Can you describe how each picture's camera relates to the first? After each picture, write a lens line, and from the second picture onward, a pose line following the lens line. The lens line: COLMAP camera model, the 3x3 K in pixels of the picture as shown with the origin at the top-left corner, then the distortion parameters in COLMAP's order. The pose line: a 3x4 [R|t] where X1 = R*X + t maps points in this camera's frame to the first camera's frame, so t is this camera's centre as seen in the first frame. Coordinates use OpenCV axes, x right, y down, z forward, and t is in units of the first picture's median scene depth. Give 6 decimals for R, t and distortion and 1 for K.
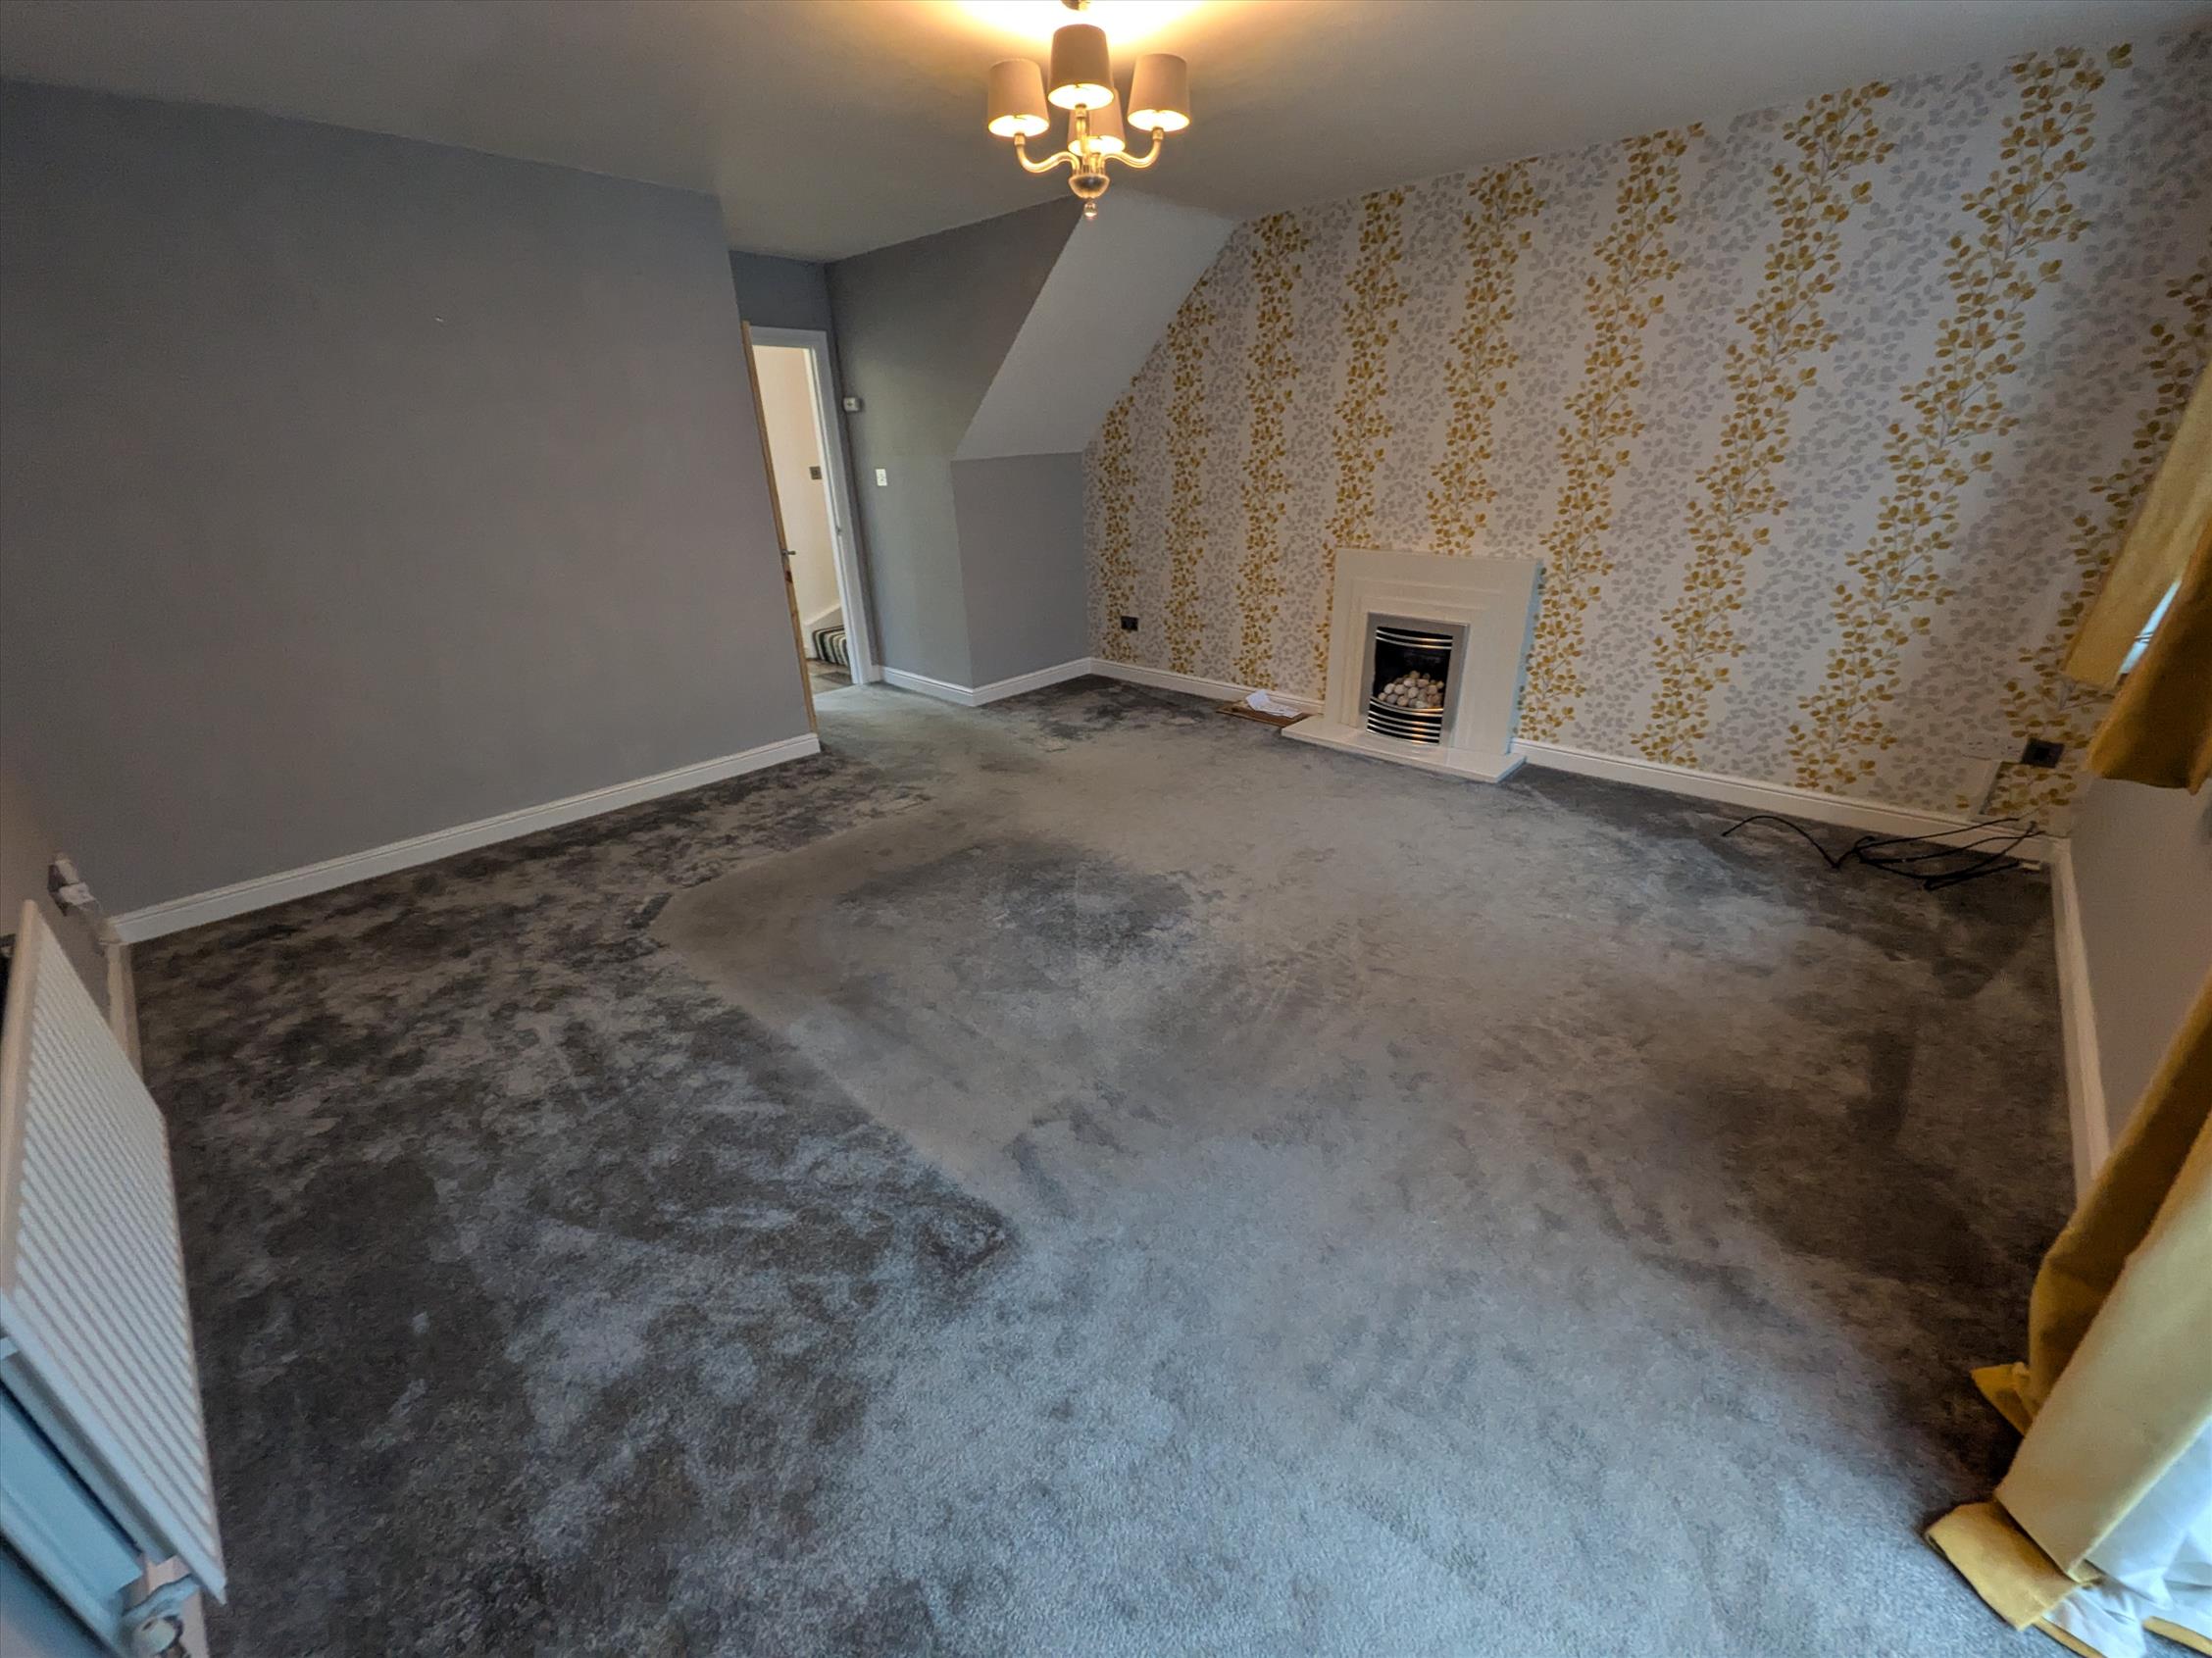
lens RADIAL K [[878.2, 0, 1125.4], [0, 878.2, 830.1], [0, 0, 1]] dist [0.003282, 0.000339]
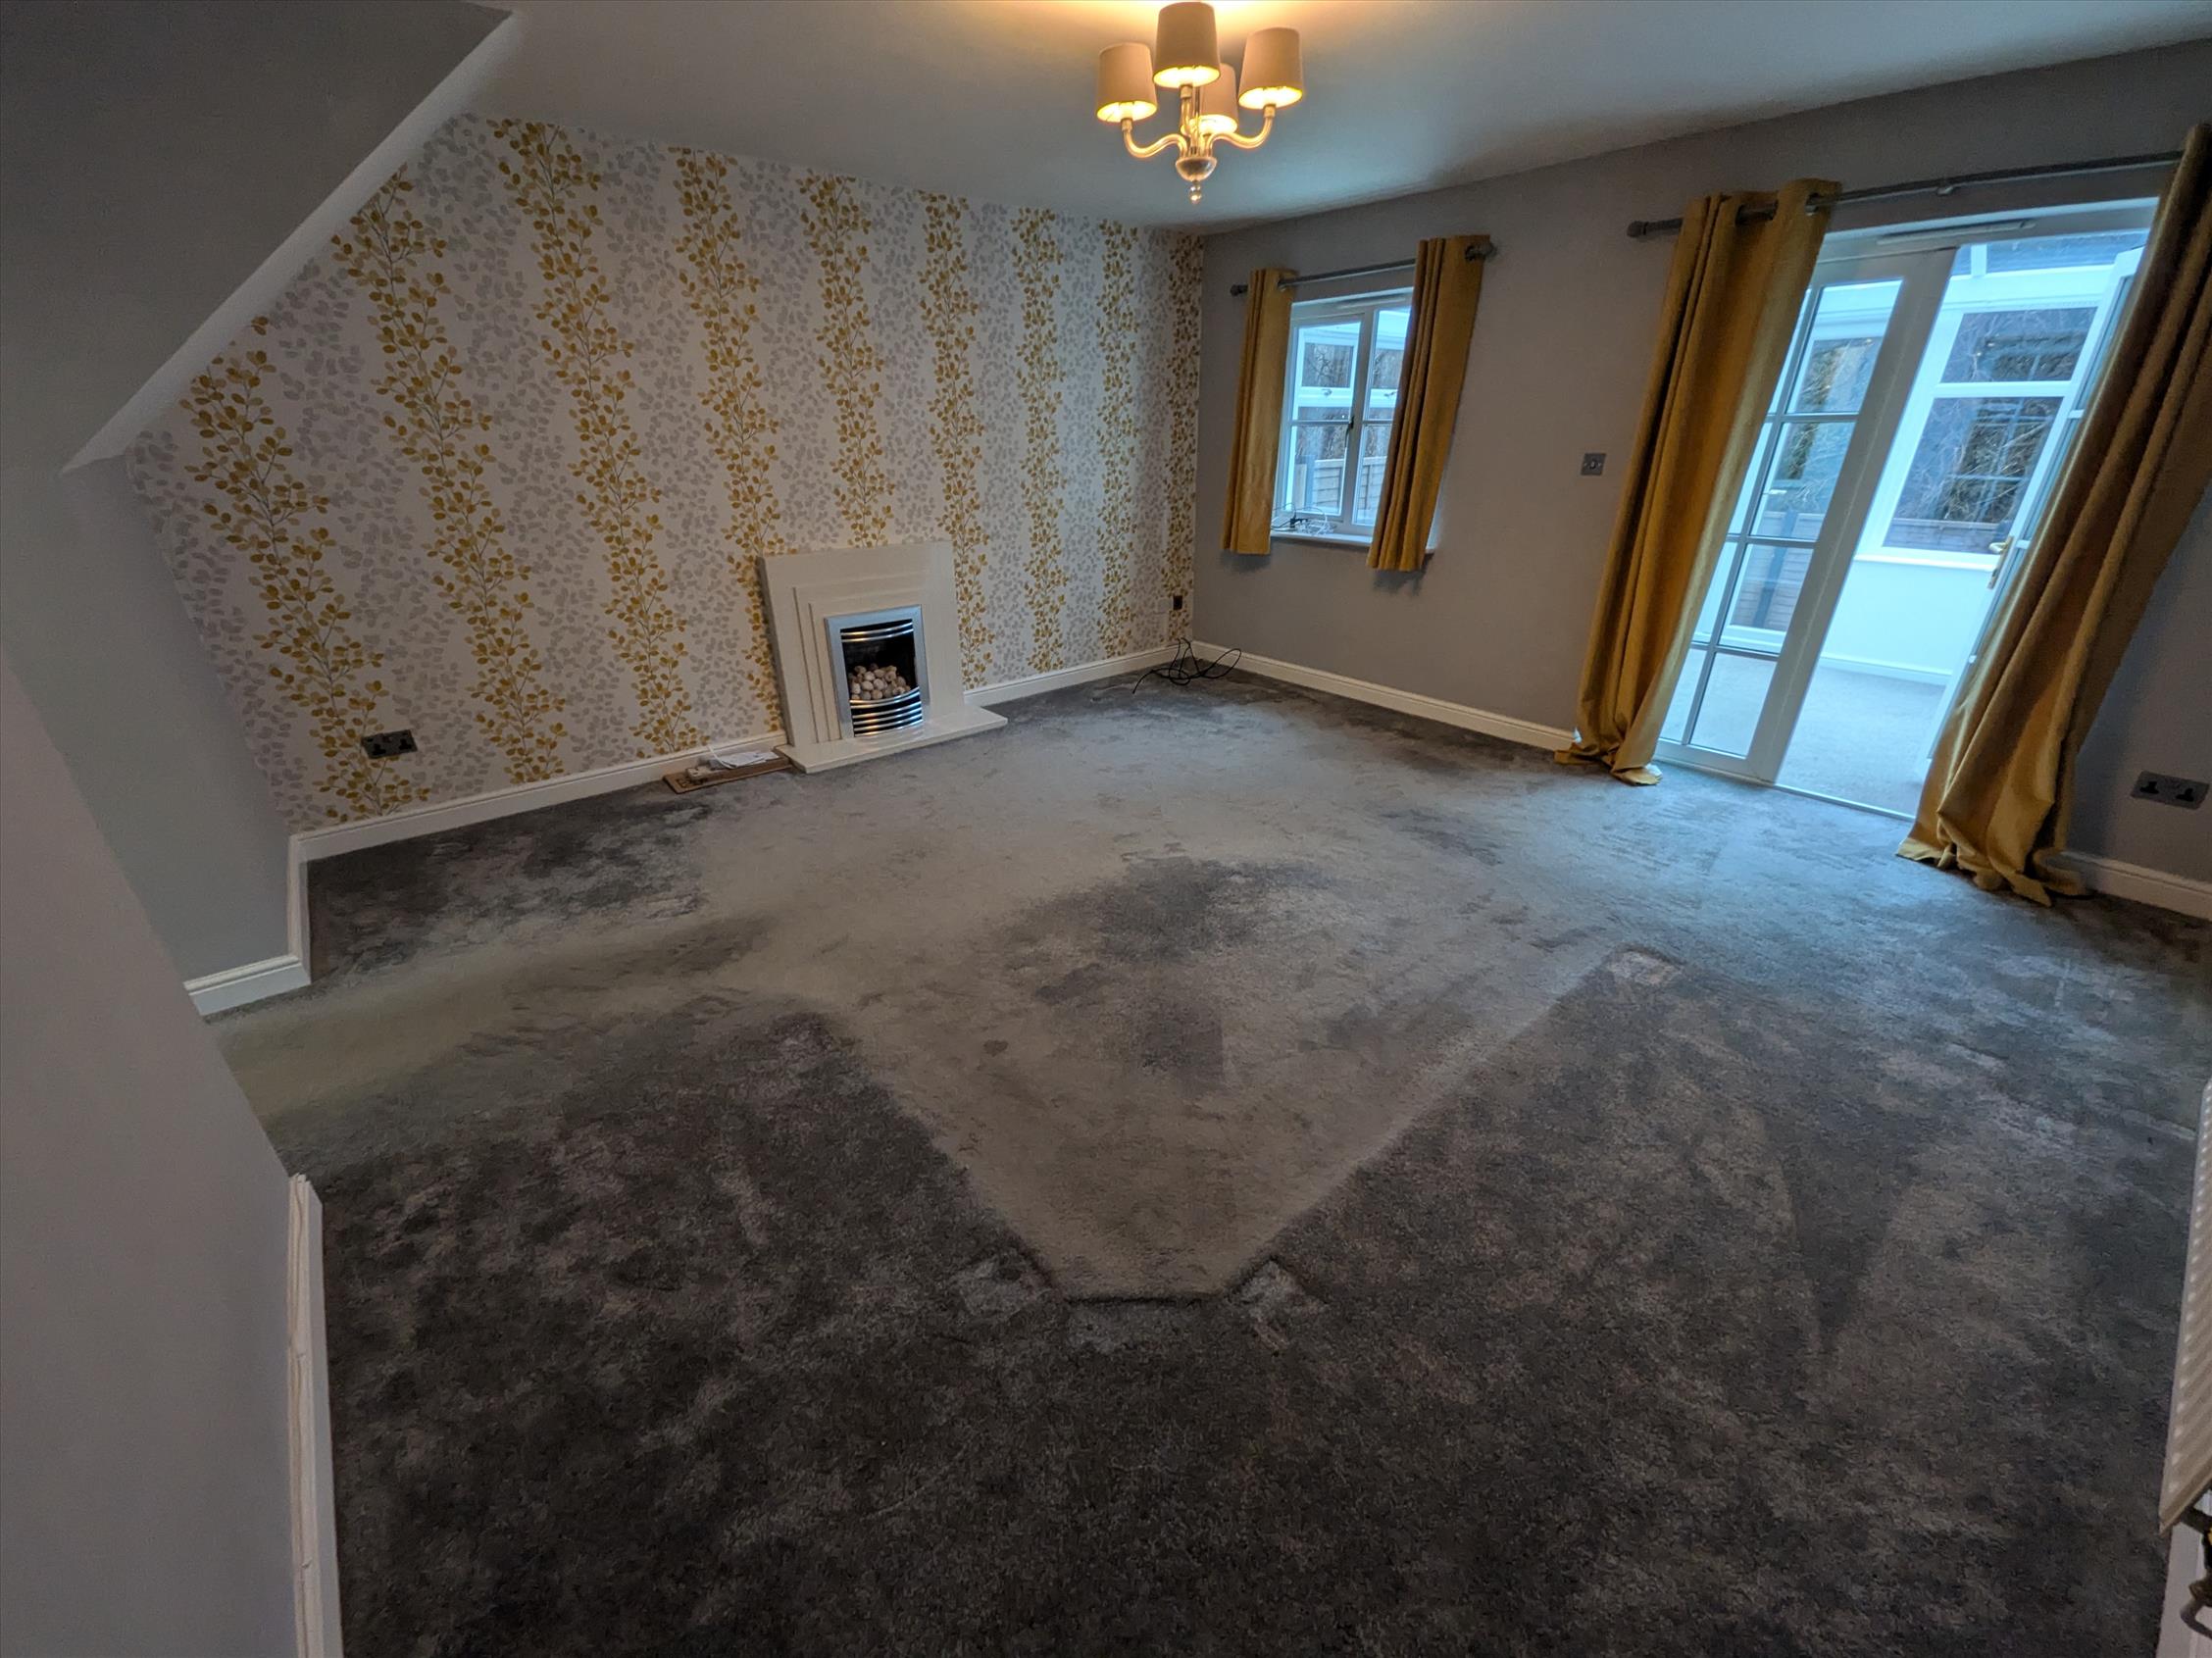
lens RADIAL K [[878.2, 0, 1121.6], [0, 878.2, 826.8], [0, 0, 1]] dist [0.003282, 0.000339]
pose [[0.117980, -0.401047, 0.908428, -0.669048], [0.396958, 0.857591, 0.327050, -0.250216], [-0.910223, 0.322022, 0.260377, 0.561320]]
